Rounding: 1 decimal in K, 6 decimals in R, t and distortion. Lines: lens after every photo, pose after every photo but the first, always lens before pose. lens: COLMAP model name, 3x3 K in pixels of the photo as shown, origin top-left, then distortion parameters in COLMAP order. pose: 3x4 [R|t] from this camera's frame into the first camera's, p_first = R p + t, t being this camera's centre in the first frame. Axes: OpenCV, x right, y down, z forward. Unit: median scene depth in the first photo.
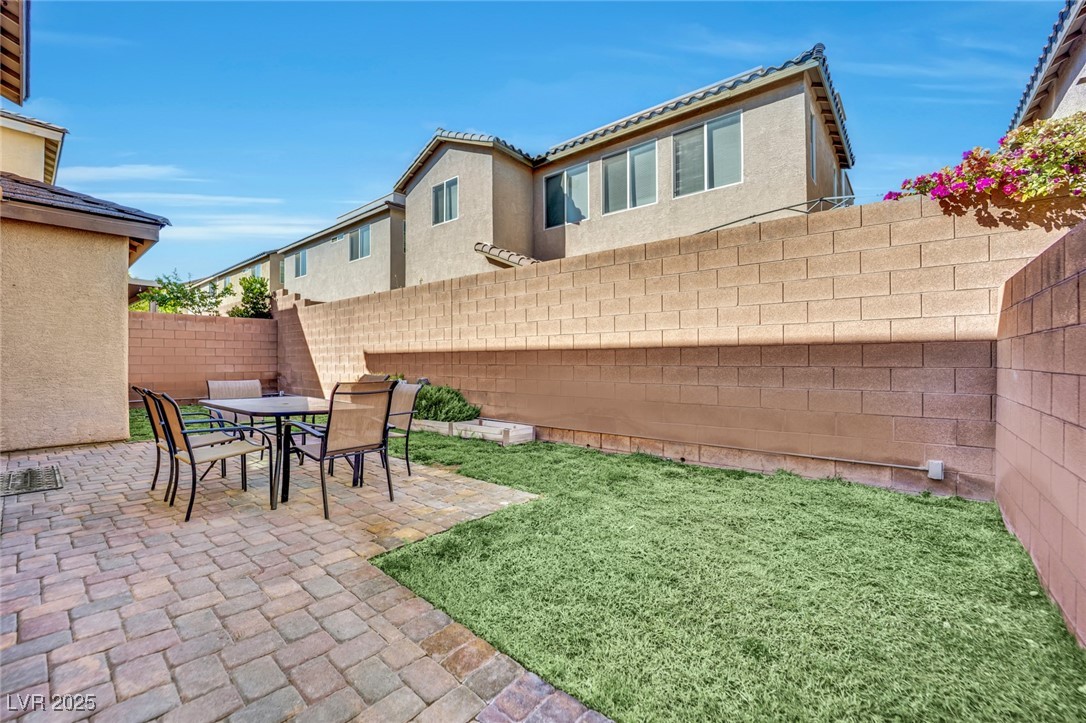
lens RADIAL K [[448.5, 0, 542.5], [0, 448.5, 366.4], [0, 0, 1]] dist [-0.031383, 0.000163]
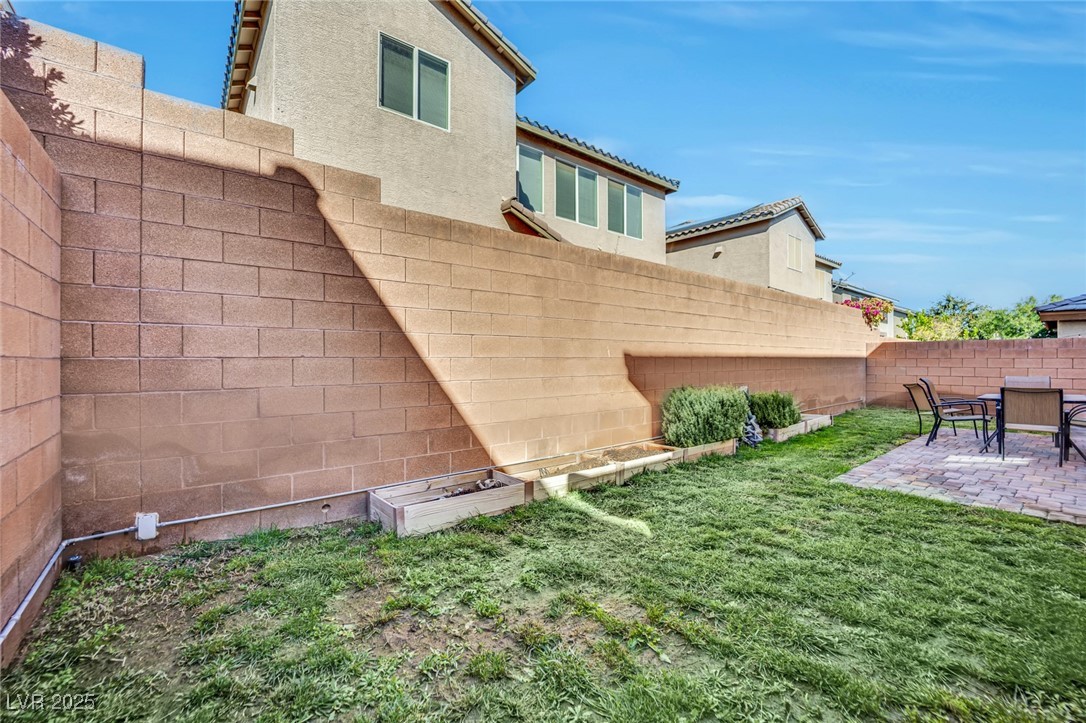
lens RADIAL K [[448.5, 0, 542.5], [0, 448.5, 366.4], [0, 0, 1]] dist [-0.031383, 0.000163]
pose [[0.209974, -0.000750, 0.977707, -1.460279], [0.014118, 0.999898, -0.002266, -0.022730], [-0.977605, 0.014279, 0.209963, 1.476684]]
